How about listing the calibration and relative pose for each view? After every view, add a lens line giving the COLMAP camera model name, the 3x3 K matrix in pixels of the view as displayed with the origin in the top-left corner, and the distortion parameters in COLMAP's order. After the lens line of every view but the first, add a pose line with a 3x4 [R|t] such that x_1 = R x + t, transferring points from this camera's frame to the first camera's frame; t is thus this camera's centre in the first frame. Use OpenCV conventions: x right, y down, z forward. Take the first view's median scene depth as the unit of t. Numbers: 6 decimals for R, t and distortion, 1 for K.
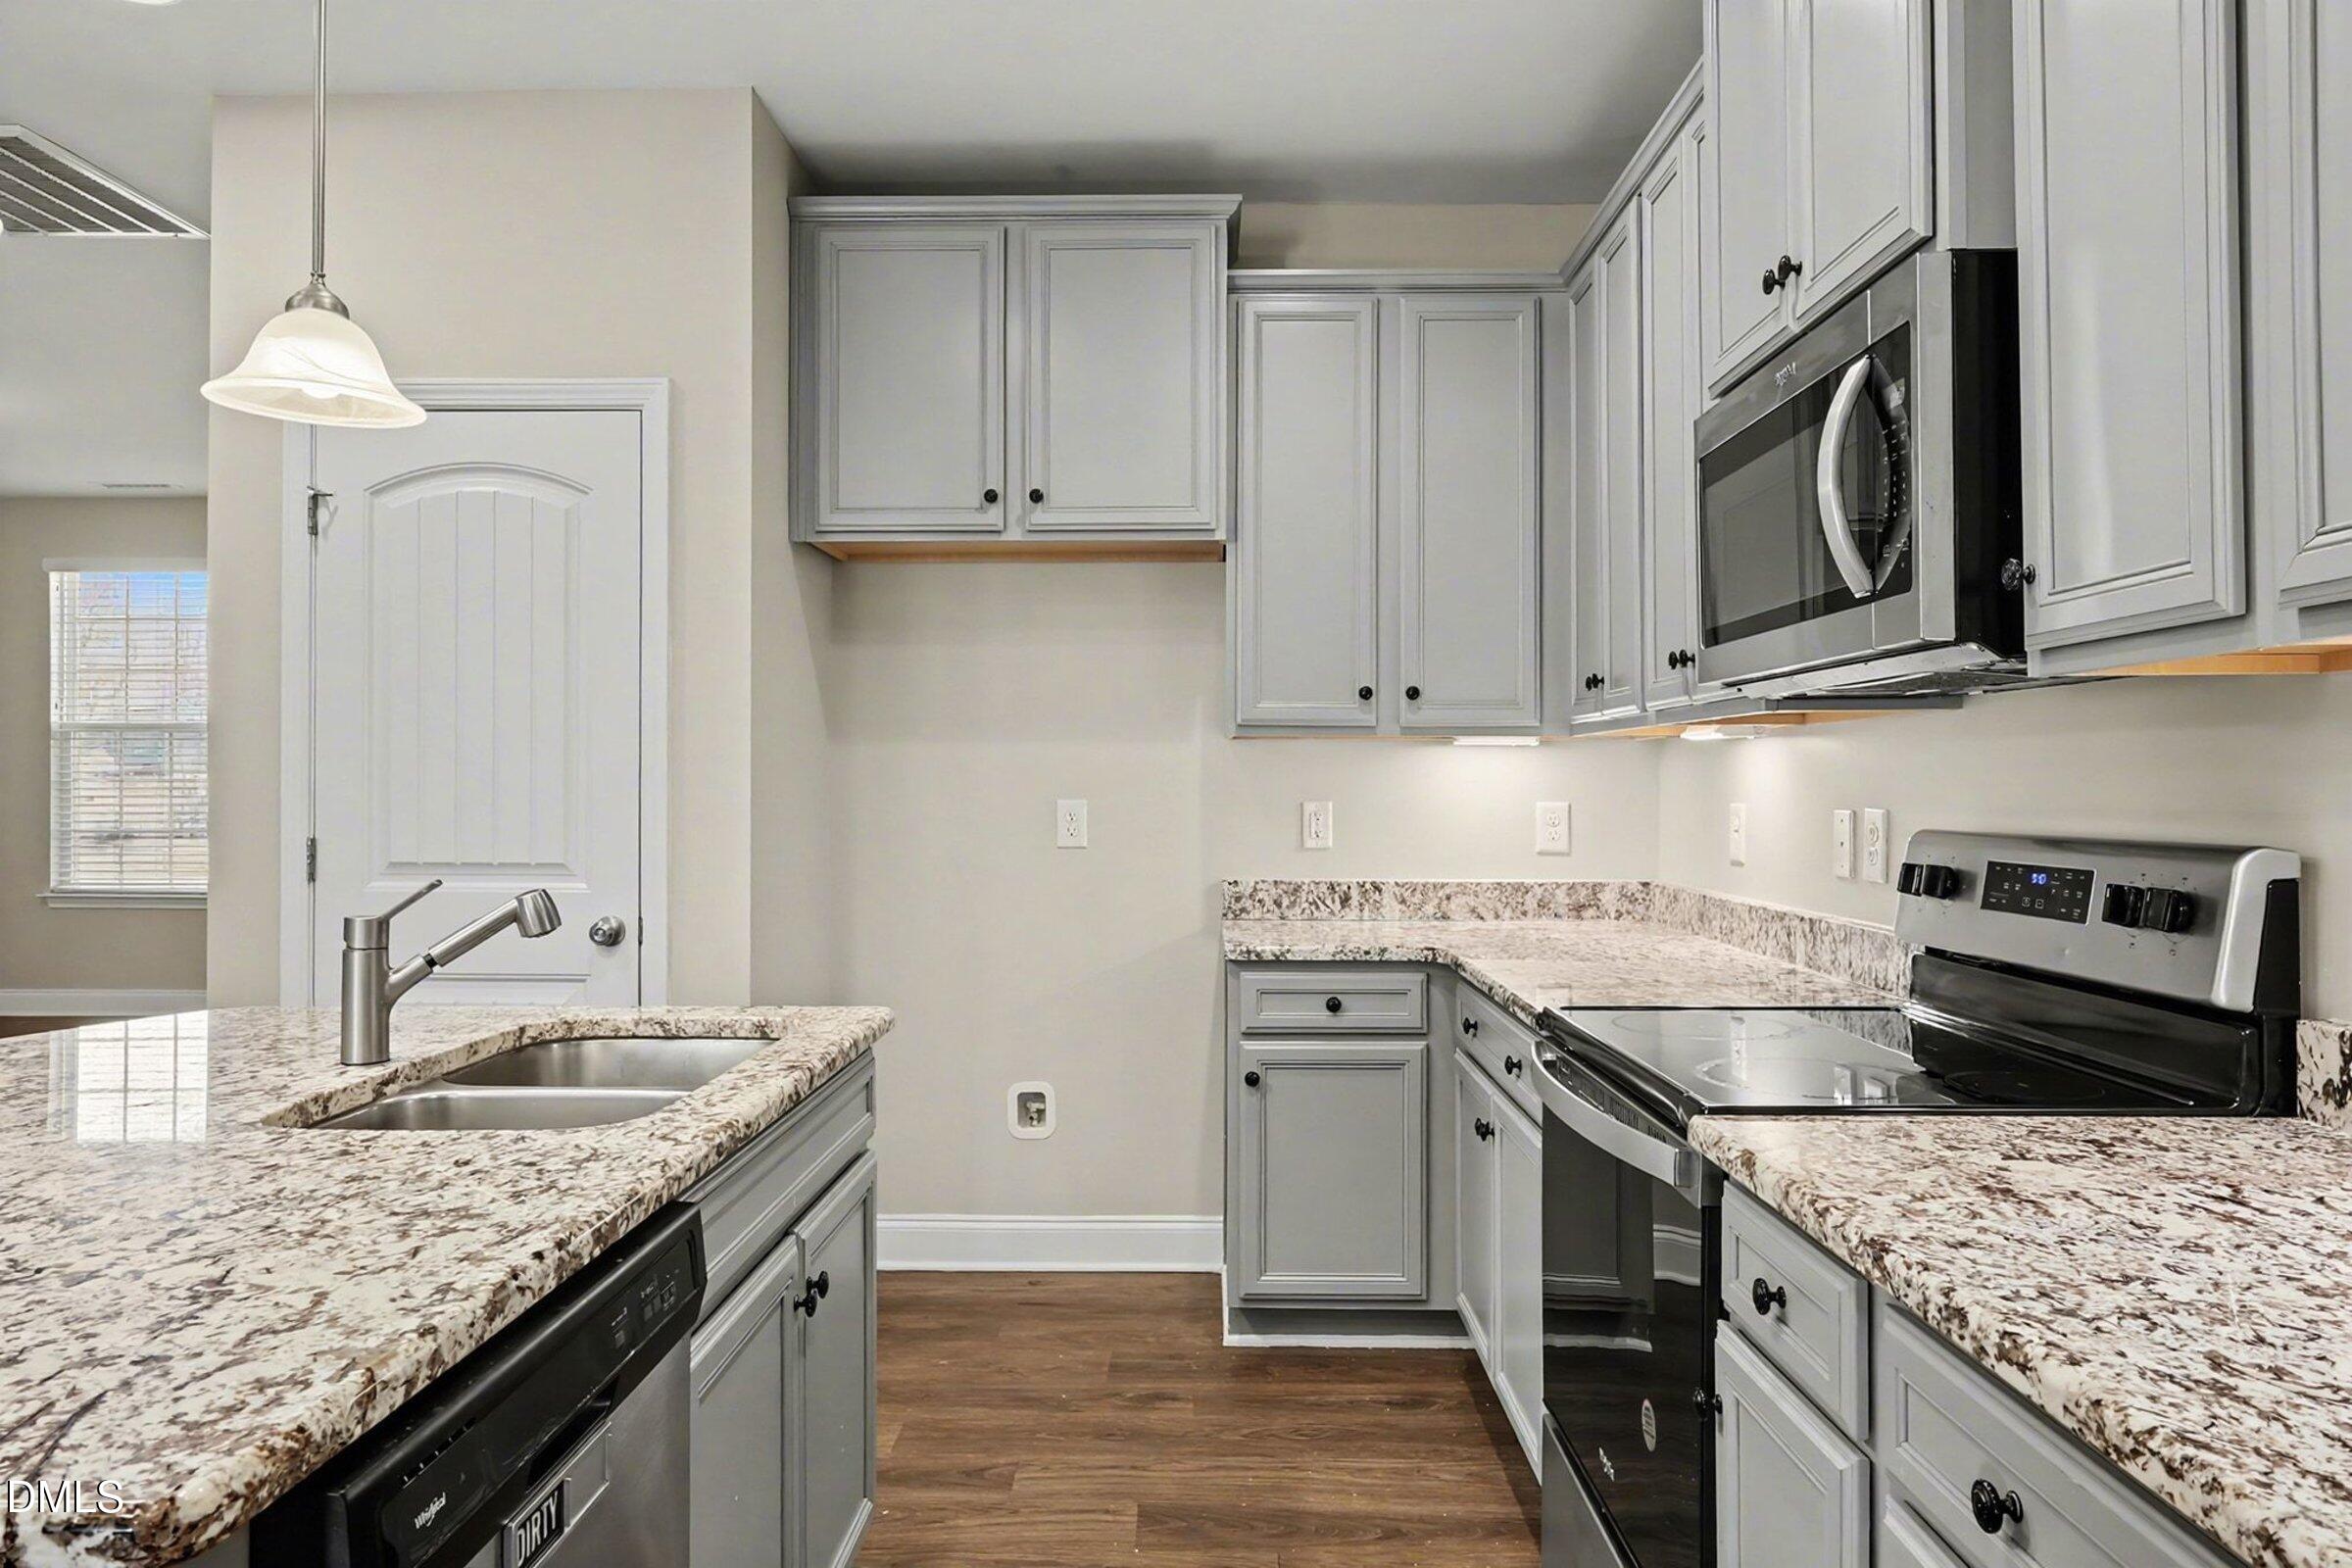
lens RADIAL K [[1496.9, 0, 1174.7], [0, 1496.9, 781.5], [0, 0, 1]] dist [-0.025529, -0.000116]
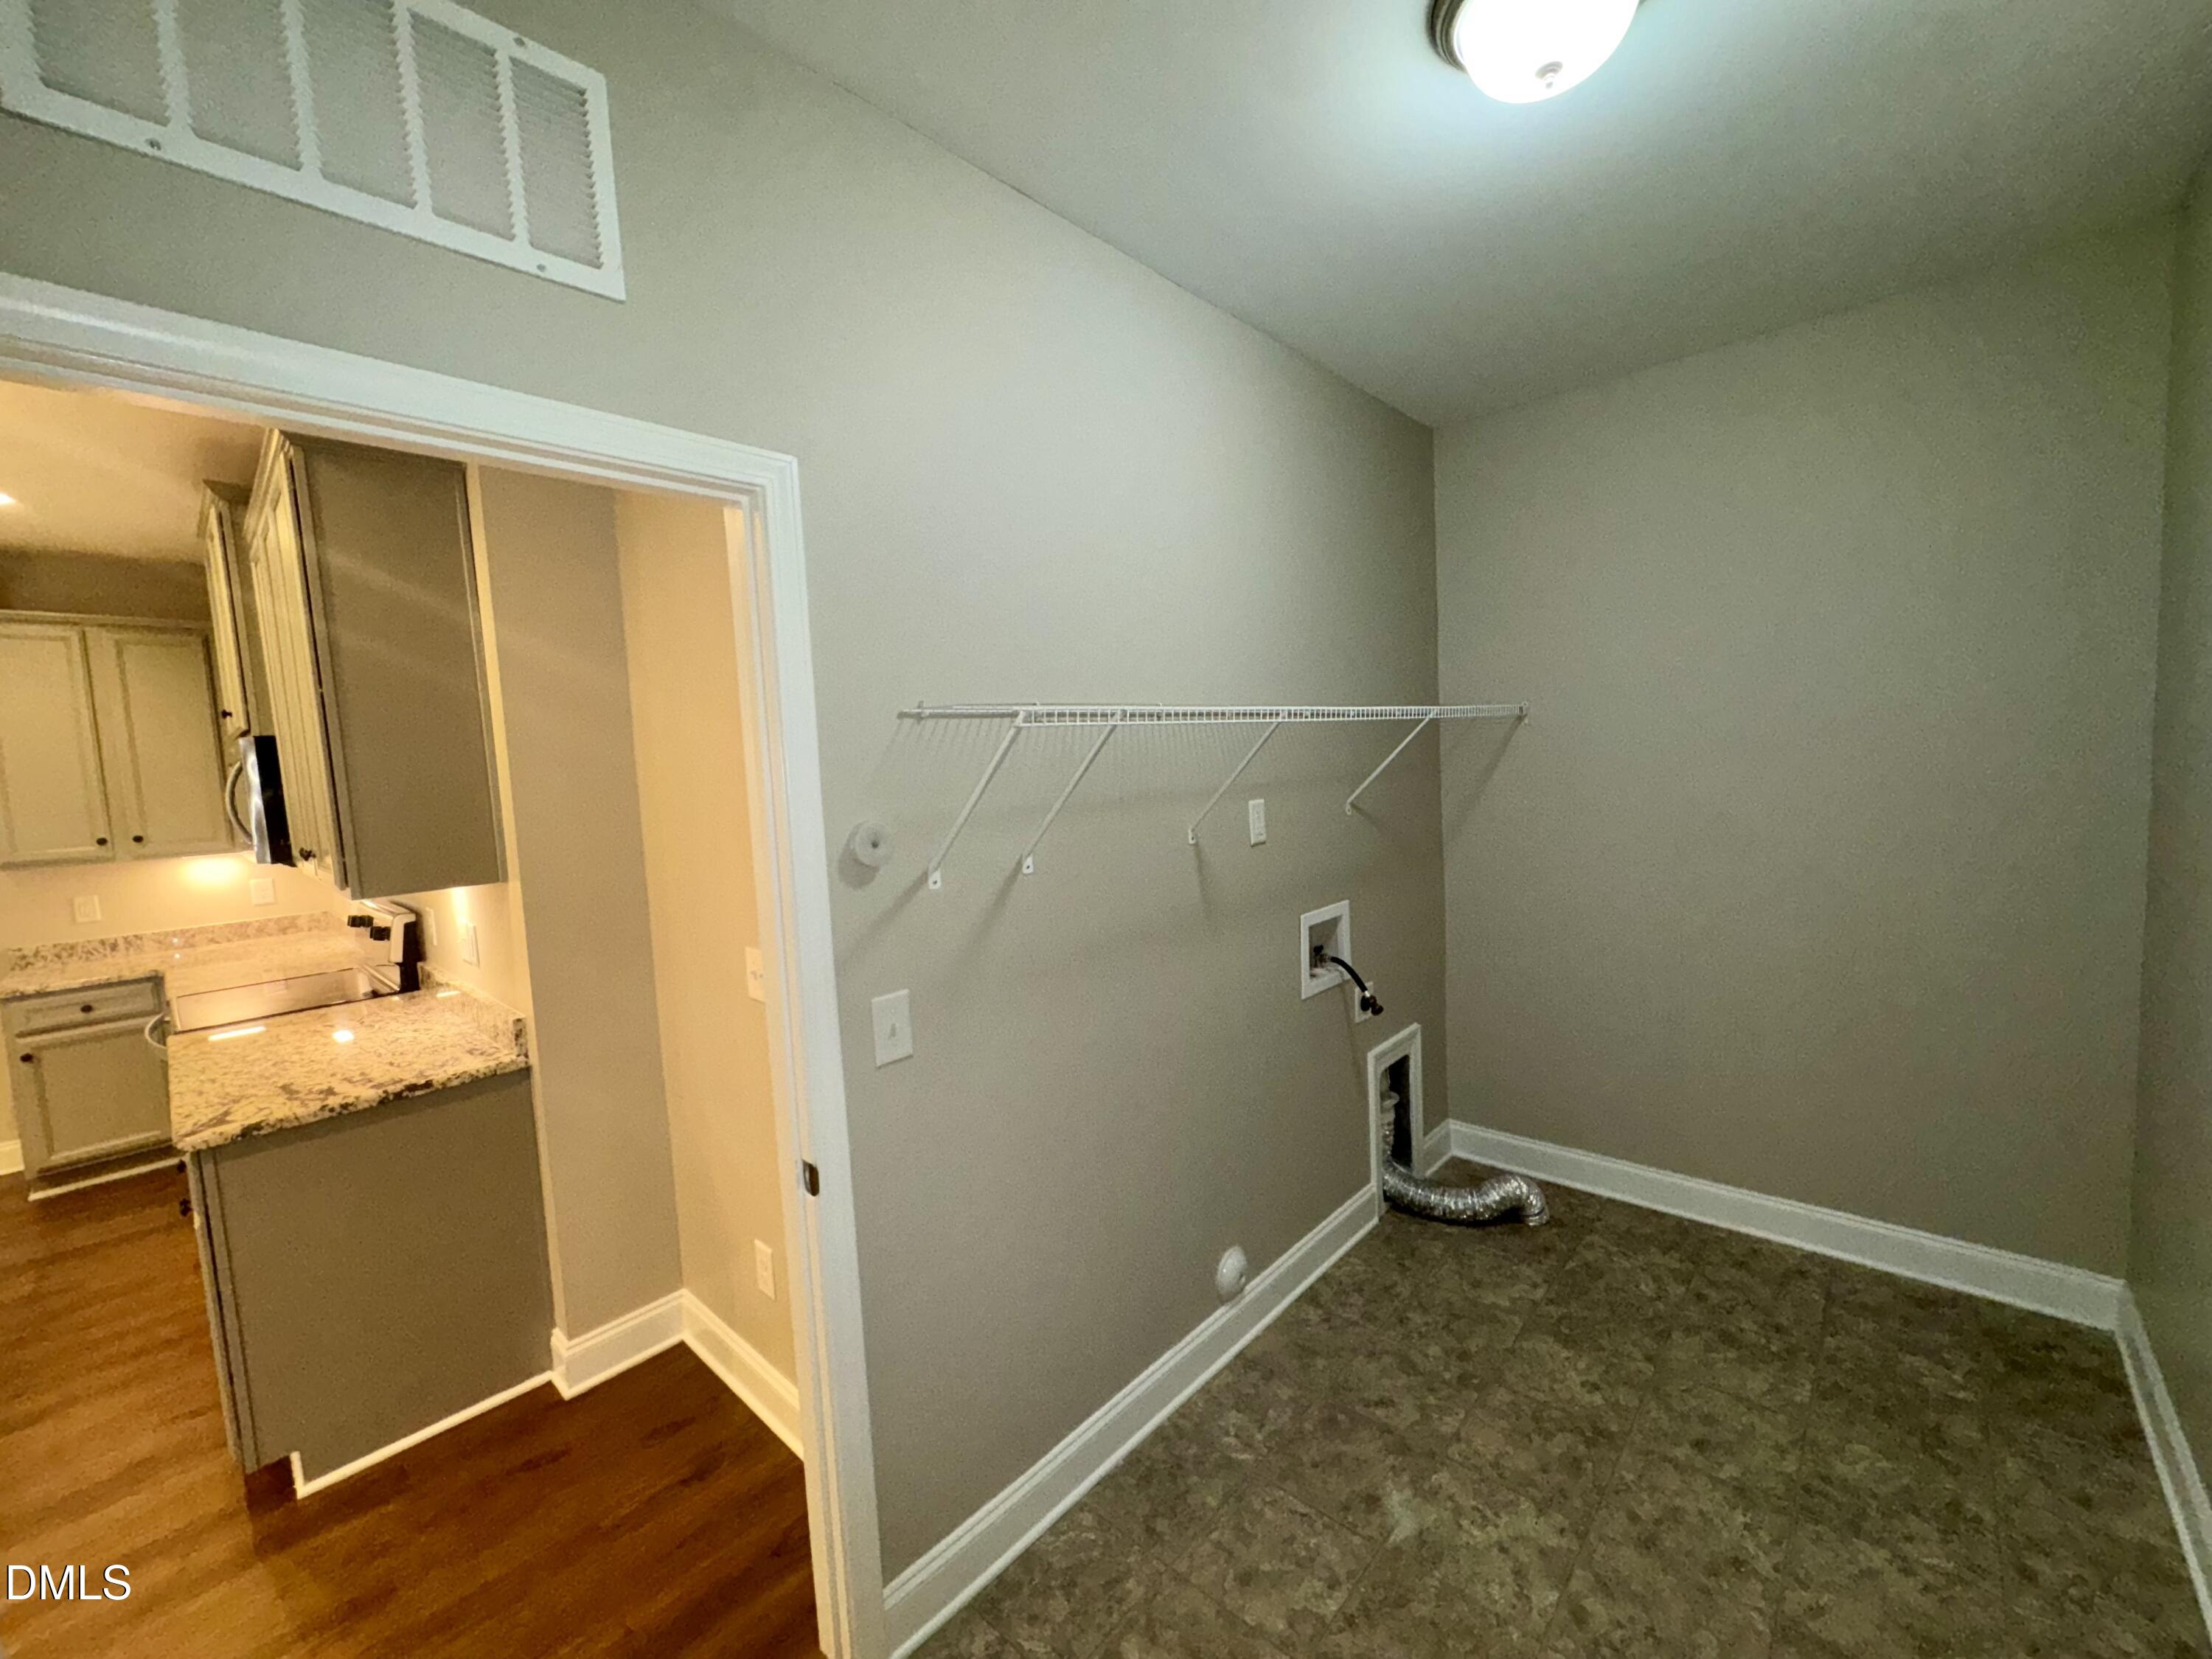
lens RADIAL K [[881.9, 0, 1103.5], [0, 881.9, 831.2], [0, 0, 1]] dist [-0.002452, -0.000684]
pose [[0.667126, -0.094559, 0.738919, 0.161056], [0.045009, 0.995215, 0.086722, -0.117115], [-0.743584, -0.024597, 0.668190, -0.721663]]
